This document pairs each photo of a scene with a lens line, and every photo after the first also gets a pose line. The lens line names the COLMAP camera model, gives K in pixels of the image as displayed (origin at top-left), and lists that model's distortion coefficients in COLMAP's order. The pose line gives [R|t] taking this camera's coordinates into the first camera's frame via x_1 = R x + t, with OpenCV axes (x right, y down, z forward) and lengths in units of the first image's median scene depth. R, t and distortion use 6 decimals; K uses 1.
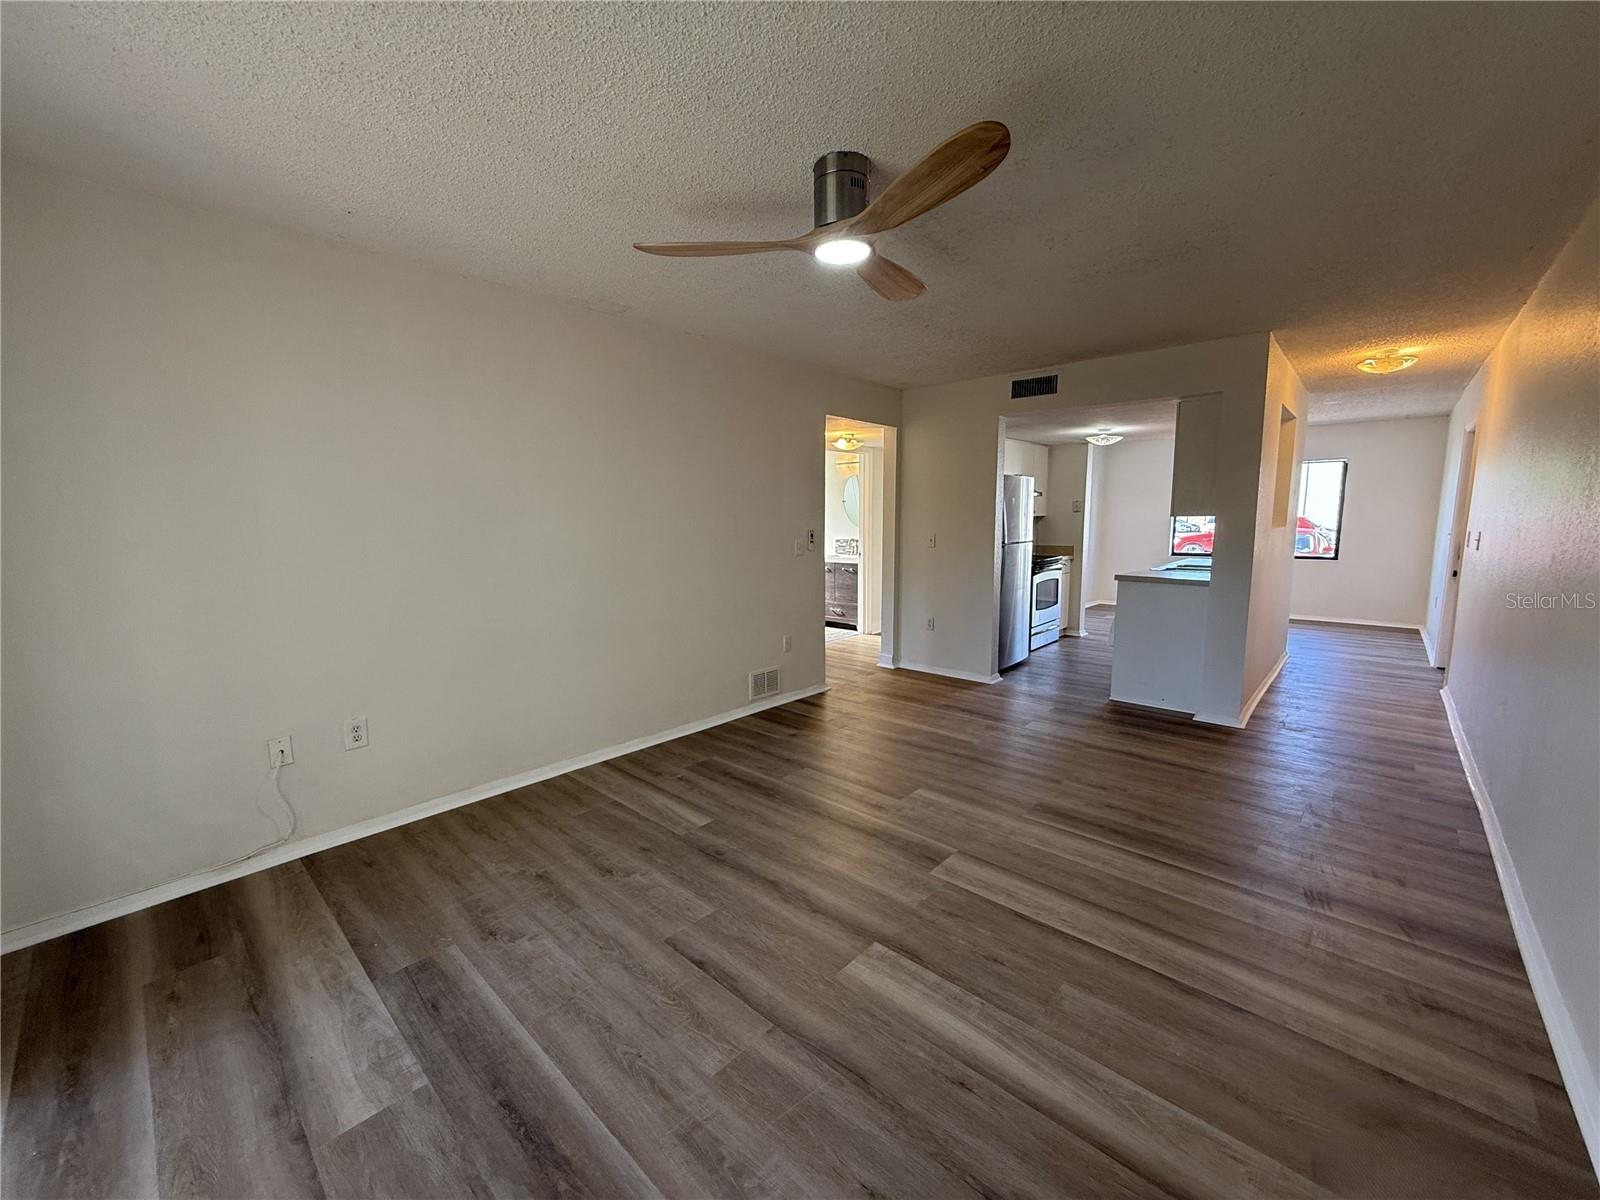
lens RADIAL K [[636.3, 0, 792.6], [0, 636.3, 601.0], [0, 0, 1]] dist [-0.001579, 0.000090]
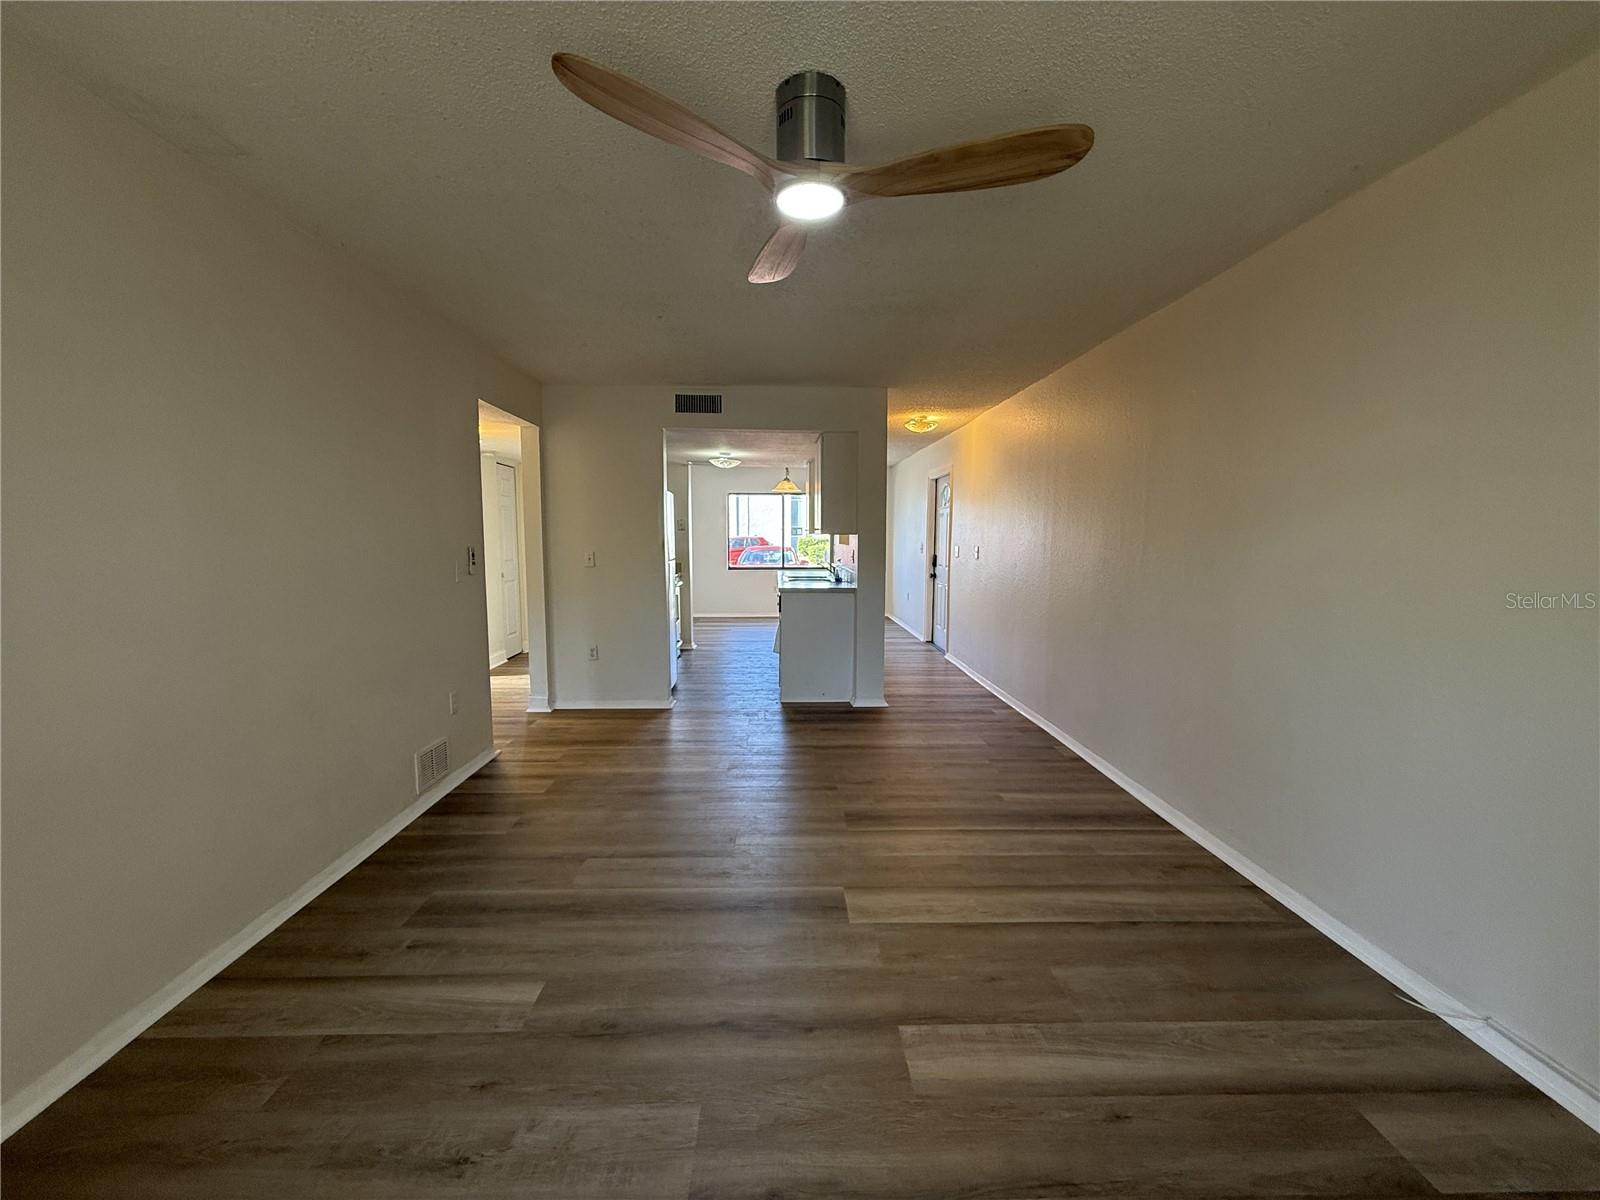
lens RADIAL K [[636.3, 0, 791.8], [0, 636.3, 599.6], [0, 0, 1]] dist [-0.001579, 0.000090]
pose [[0.714836, -0.061155, 0.696613, -0.442482], [0.083539, 0.996503, 0.001757, -0.037374], [-0.694284, 0.056938, 0.717445, 0.383697]]
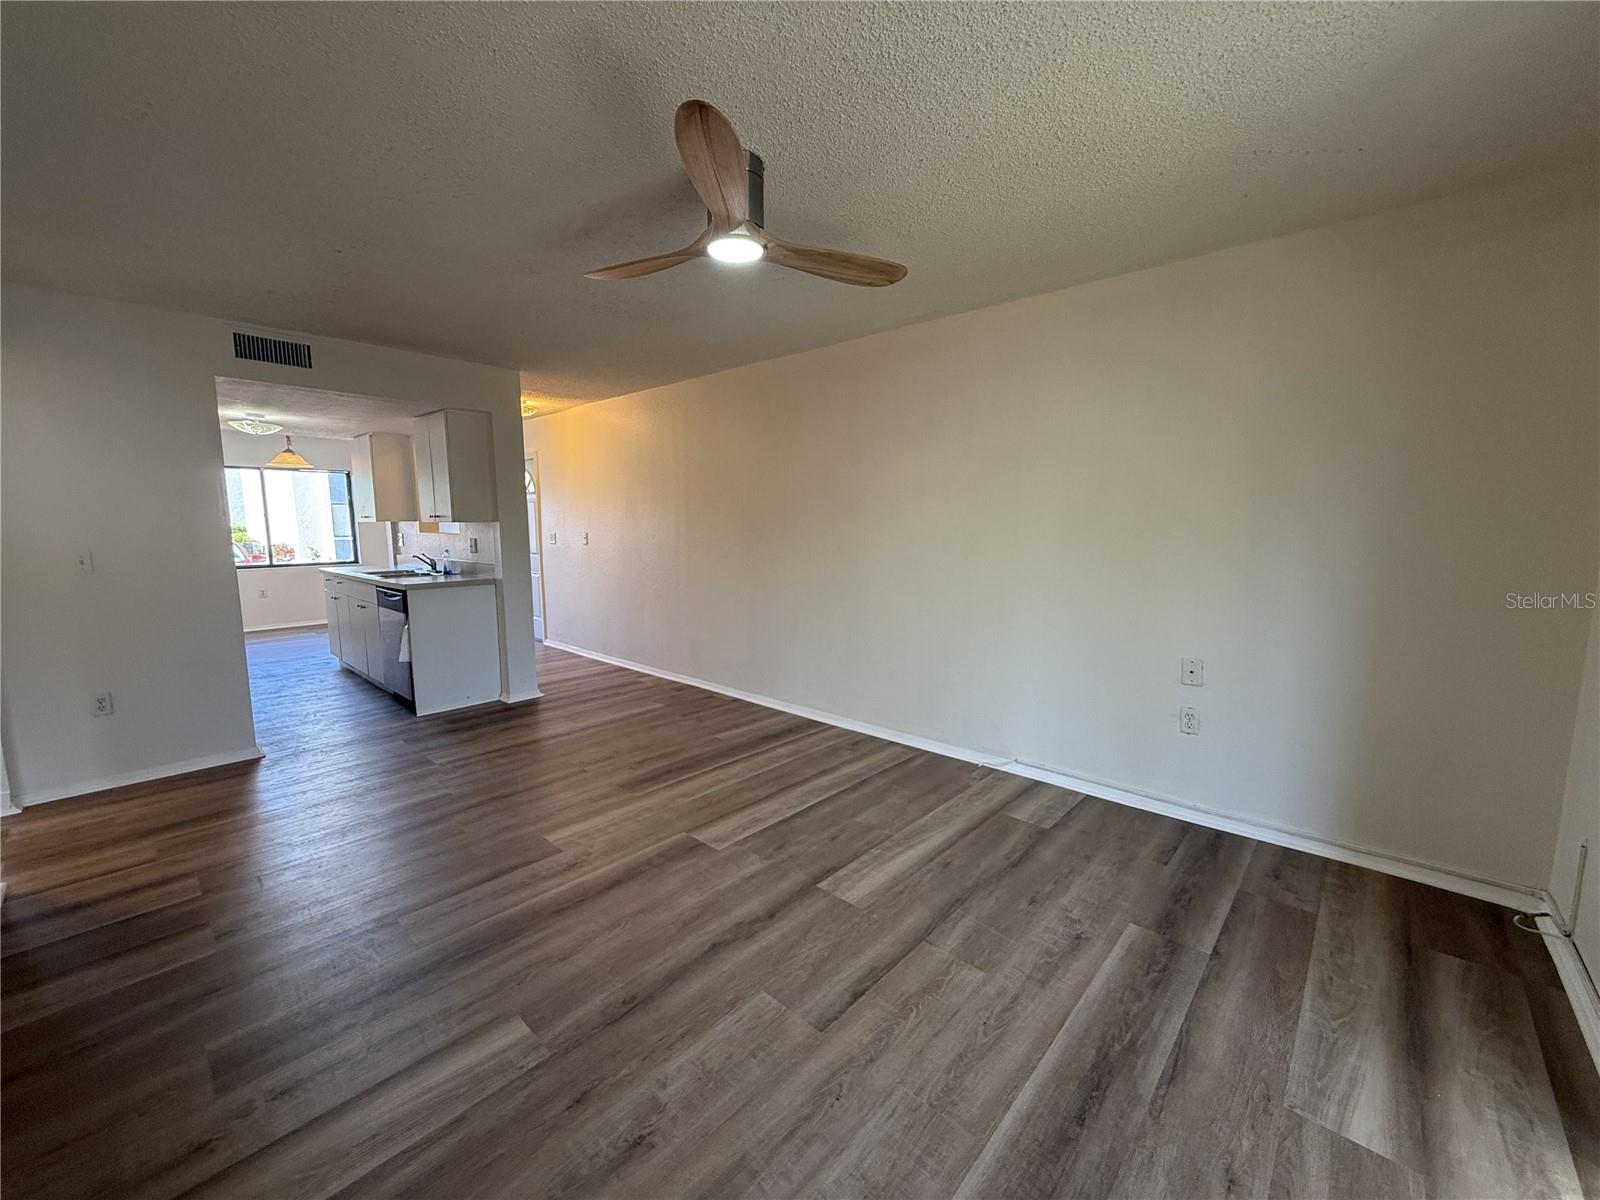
lens RADIAL K [[636.3, 0, 799.8], [0, 636.3, 598.7], [0, 0, 1]] dist [-0.001579, 0.000090]
pose [[-0.008201, -0.115081, 0.993322, -0.801675], [0.132843, 0.984426, 0.115148, -0.095176], [-0.991103, 0.132900, 0.007215, 0.798345]]
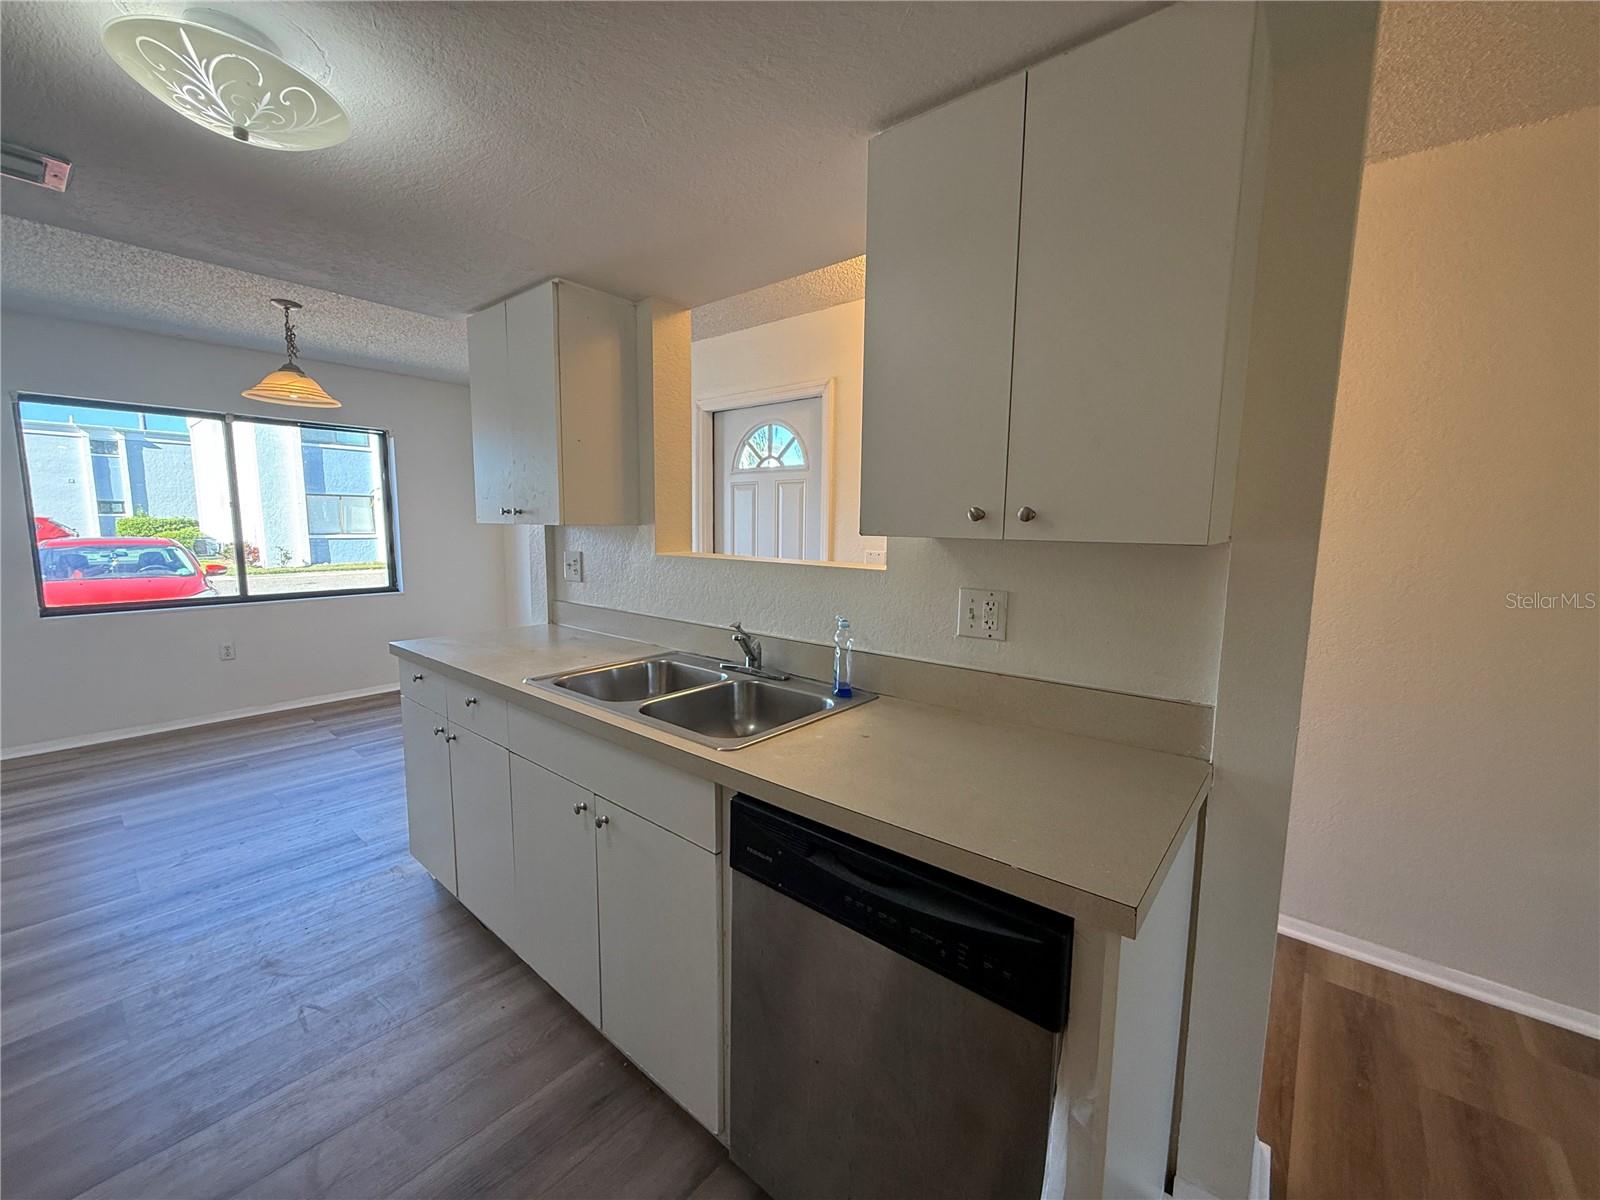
lens RADIAL K [[636.3, 0, 791.5], [0, 636.3, 602.9], [0, 0, 1]] dist [-0.001579, 0.000090]
pose [[-0.041095, -0.118151, 0.992145, 0.698908], [0.115956, 0.985710, 0.122187, -0.275235], [-0.992404, 0.120067, -0.026807, 2.057085]]
